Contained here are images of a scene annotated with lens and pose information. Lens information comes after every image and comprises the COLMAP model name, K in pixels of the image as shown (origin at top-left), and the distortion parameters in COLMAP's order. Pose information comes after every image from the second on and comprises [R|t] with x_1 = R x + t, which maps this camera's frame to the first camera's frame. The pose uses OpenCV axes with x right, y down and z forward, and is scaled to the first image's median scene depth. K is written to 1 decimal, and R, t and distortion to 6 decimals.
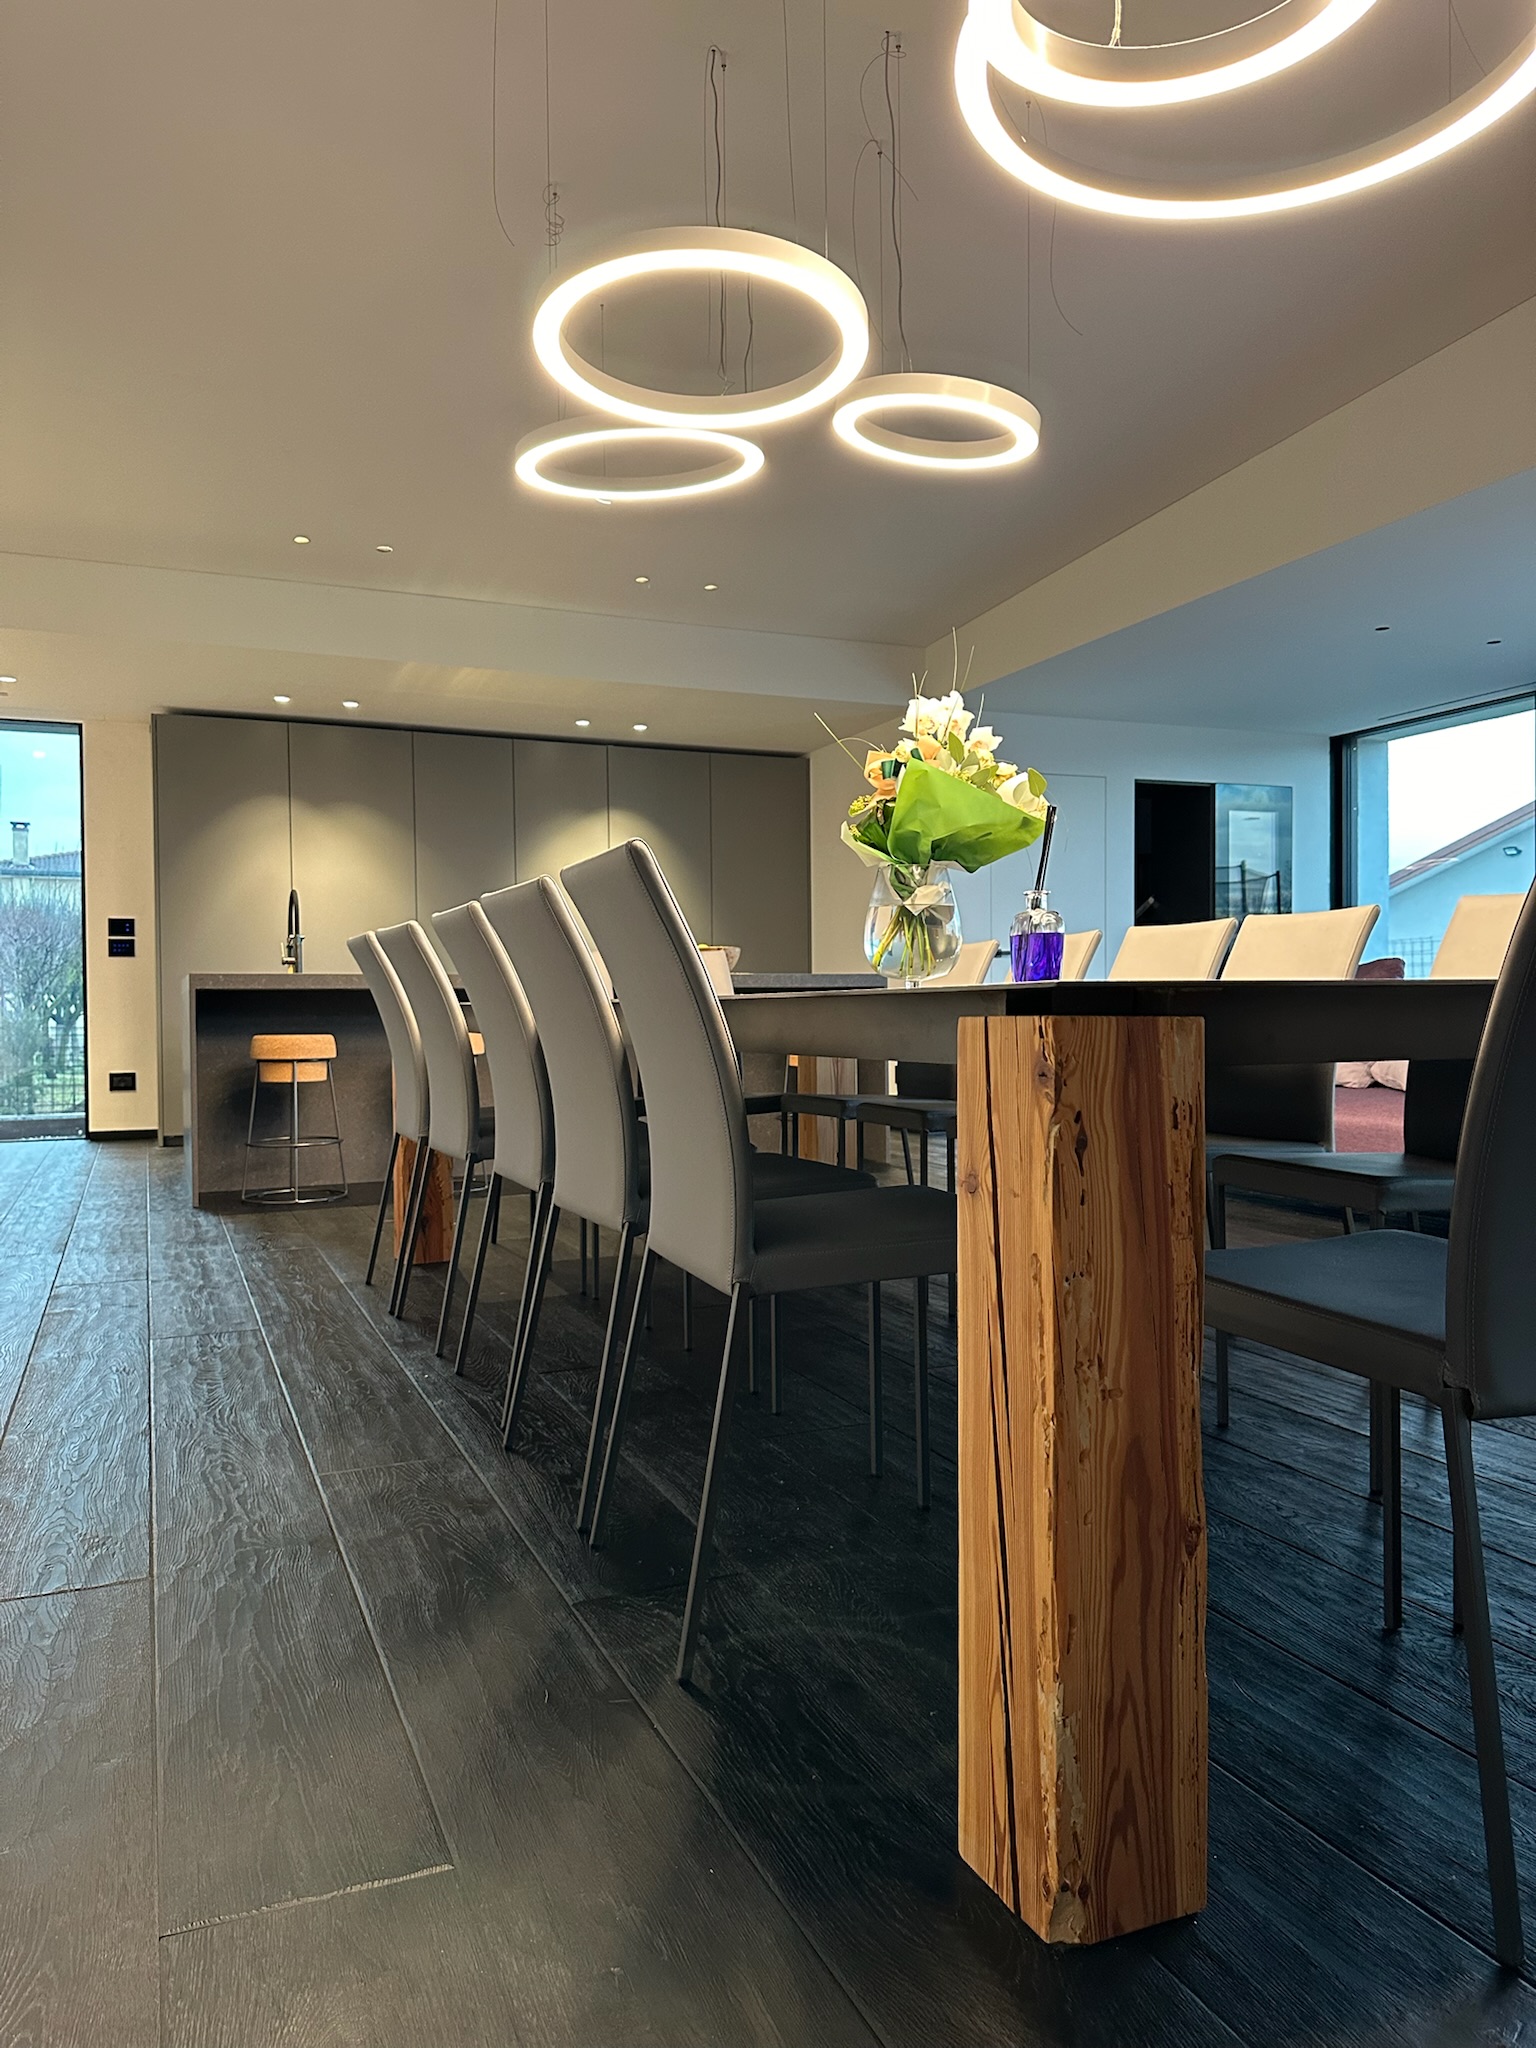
lens RADIAL K [[1434.6, 0, 768.8], [0, 1434.6, 1036.6], [0, 0, 1]] dist [0.078225, -0.084936]
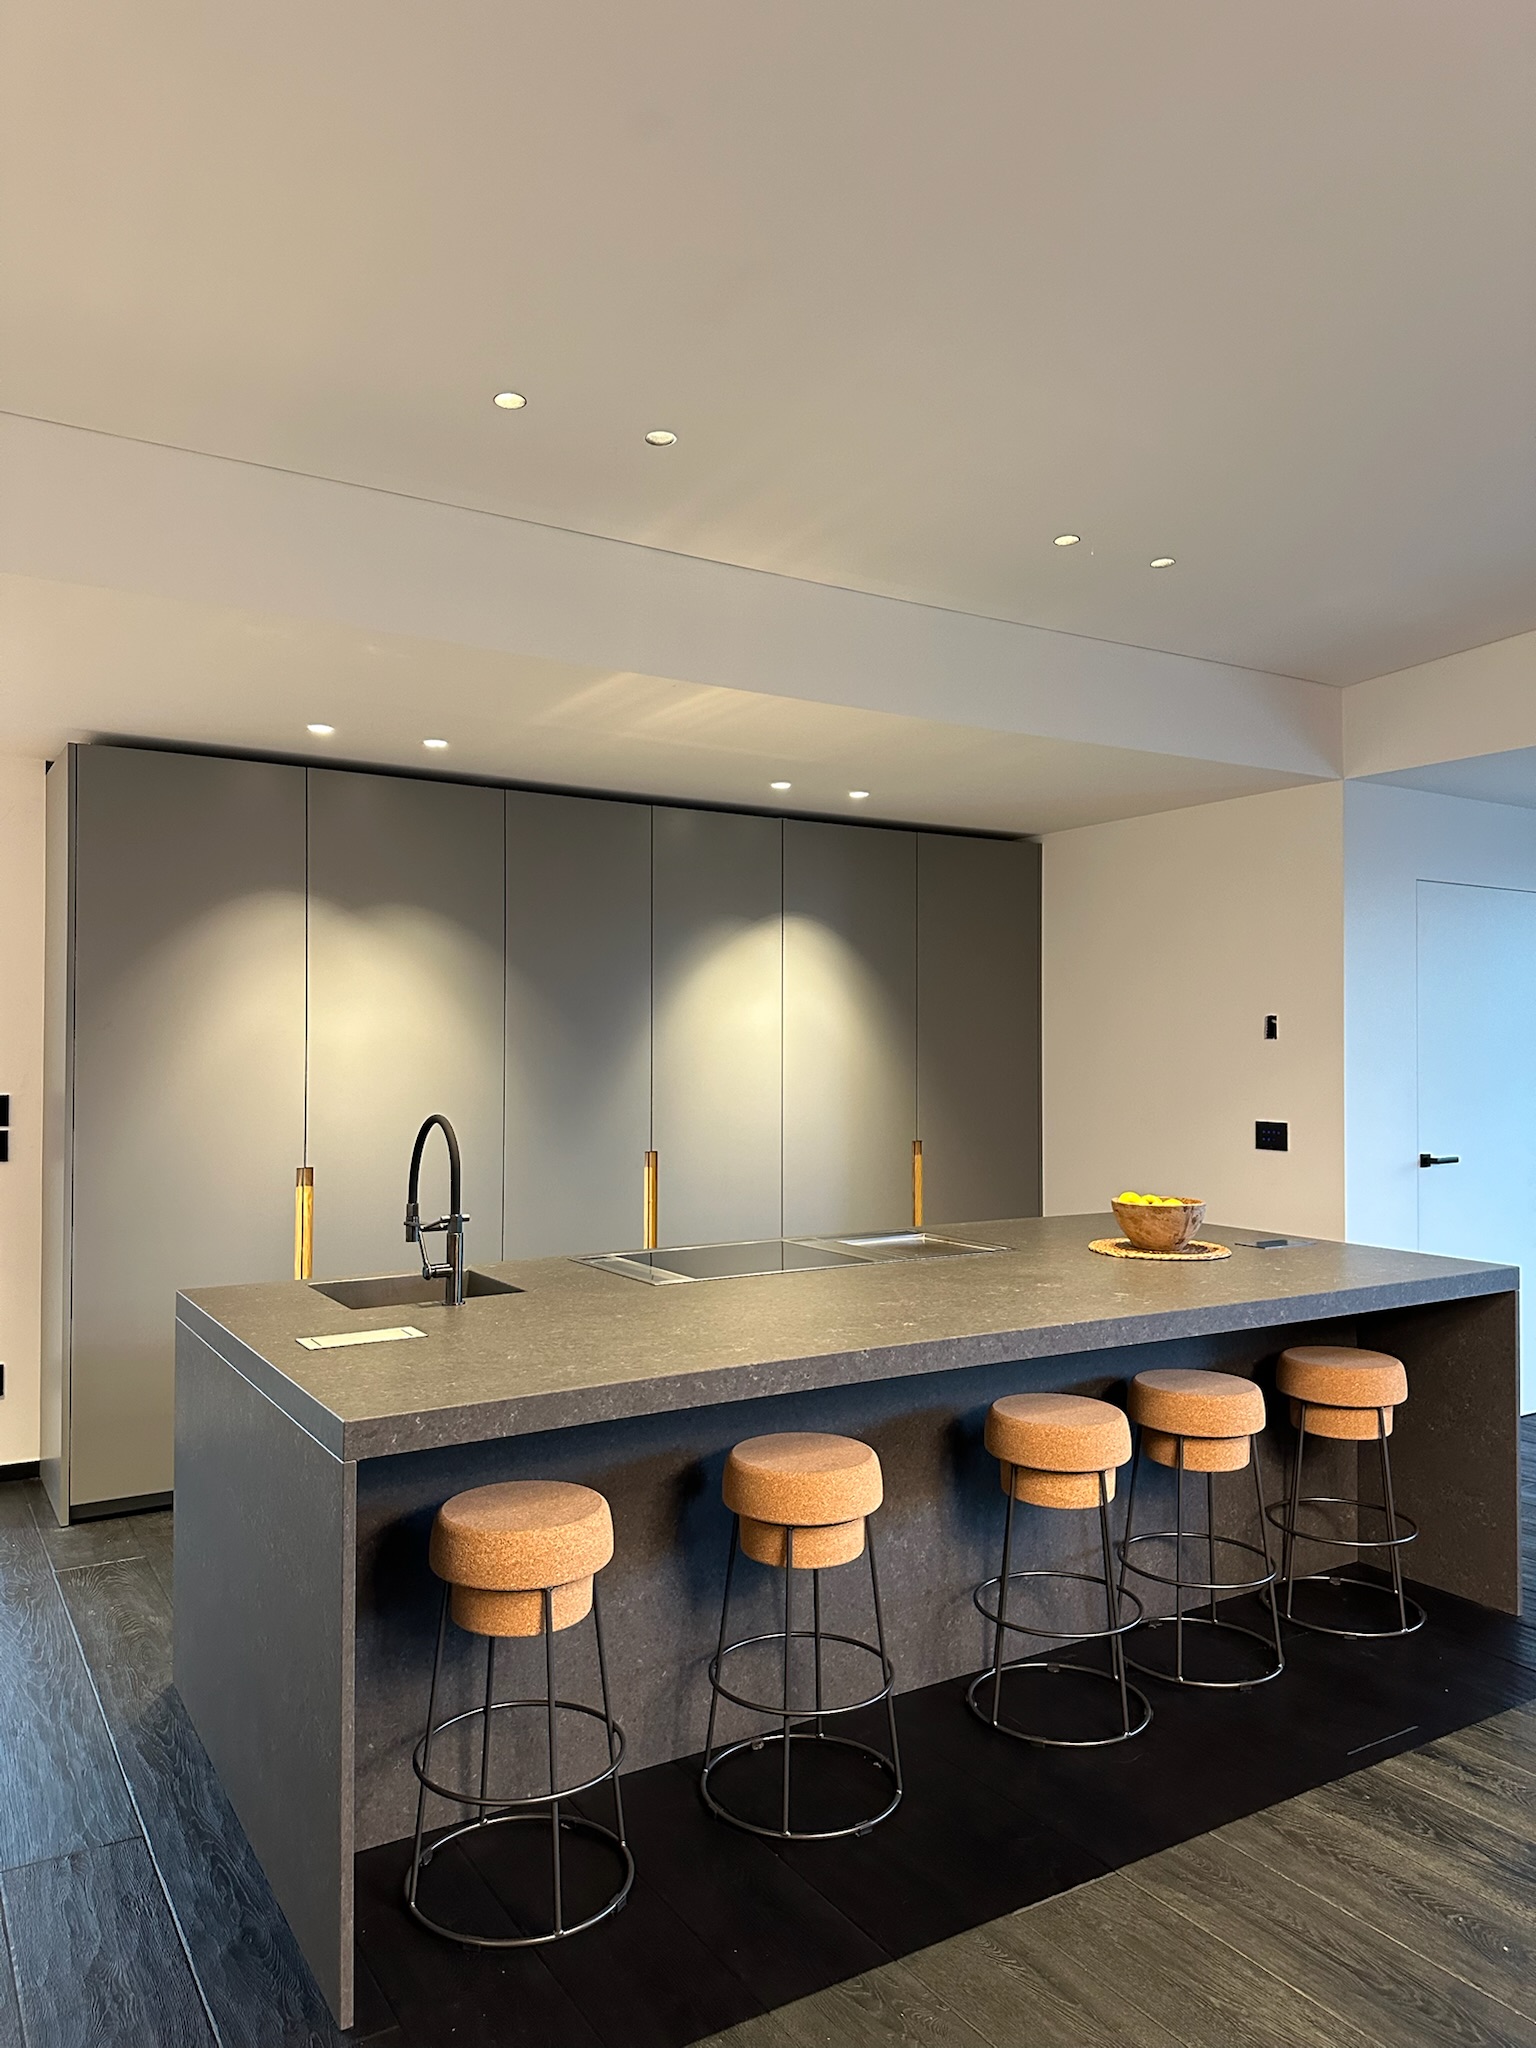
lens RADIAL K [[1434.6, 0, 768.8], [0, 1434.6, 1036.6], [0, 0, 1]] dist [0.078225, -0.084936]
pose [[0.989188, 0.012993, 0.146078, -0.225110], [-0.008242, 0.999418, -0.033088, -0.087982], [-0.146423, 0.031526, 0.988720, 0.387967]]
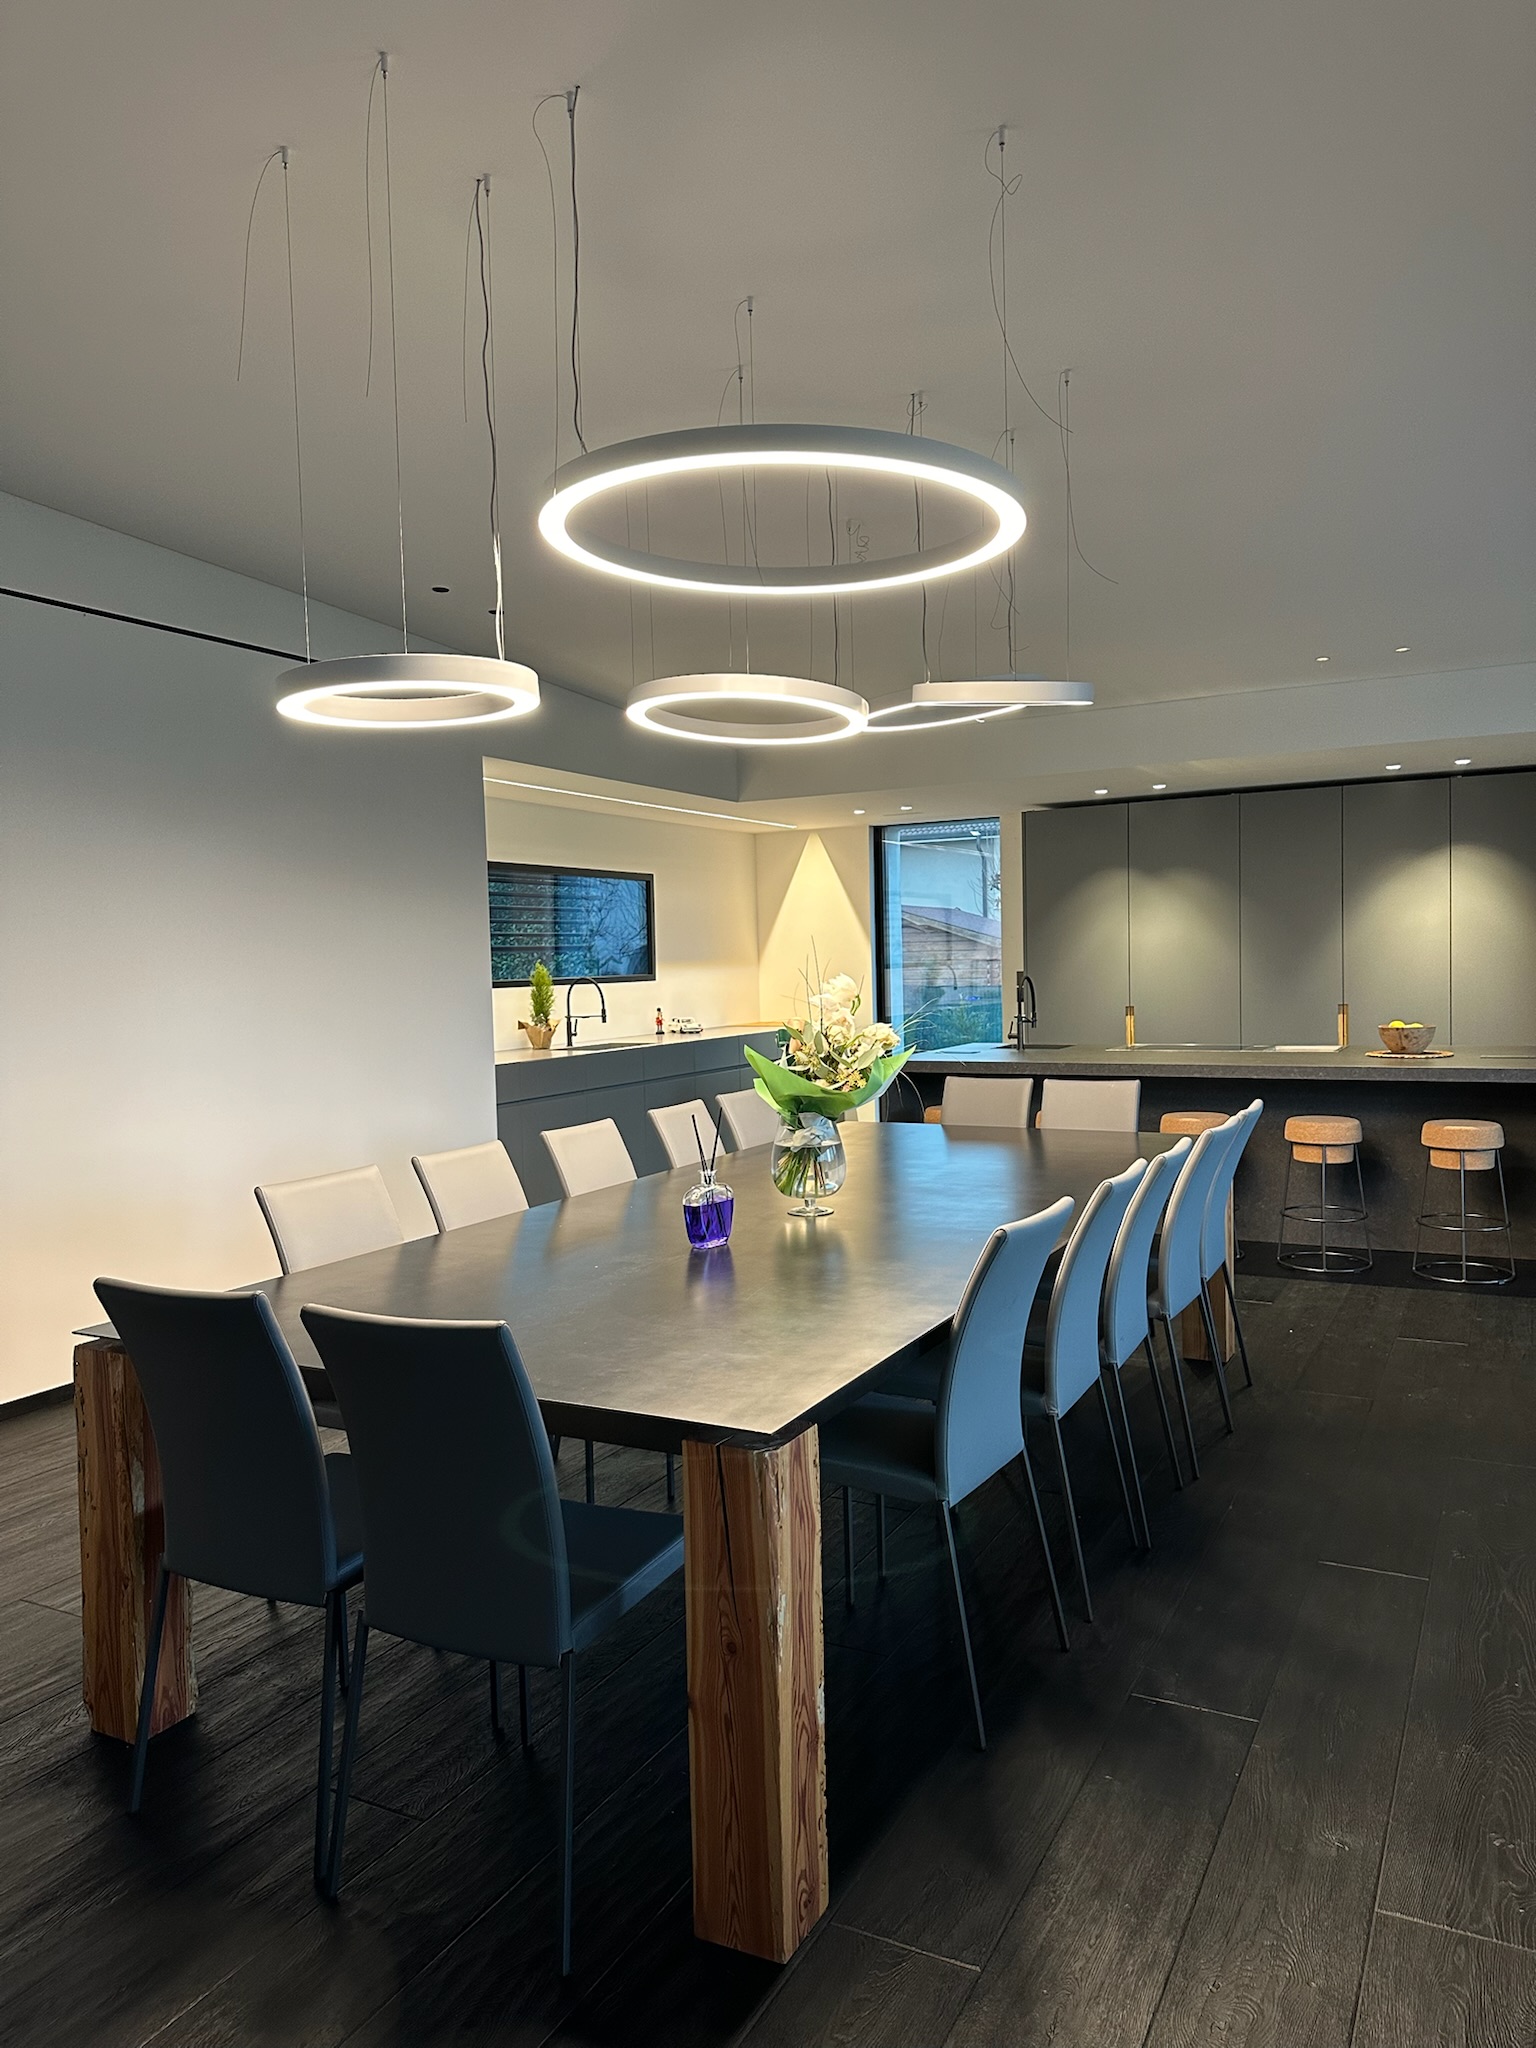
lens RADIAL K [[1416.4, 0, 763.5], [0, 1416.4, 1025.2], [0, 0, 1]] dist [0.155357, -0.309392]
pose [[0.622138, 0.030966, -0.782295, 0.371088], [0.001043, 0.999184, 0.040381, -0.084444], [0.782907, -0.025938, 0.621598, 0.061700]]
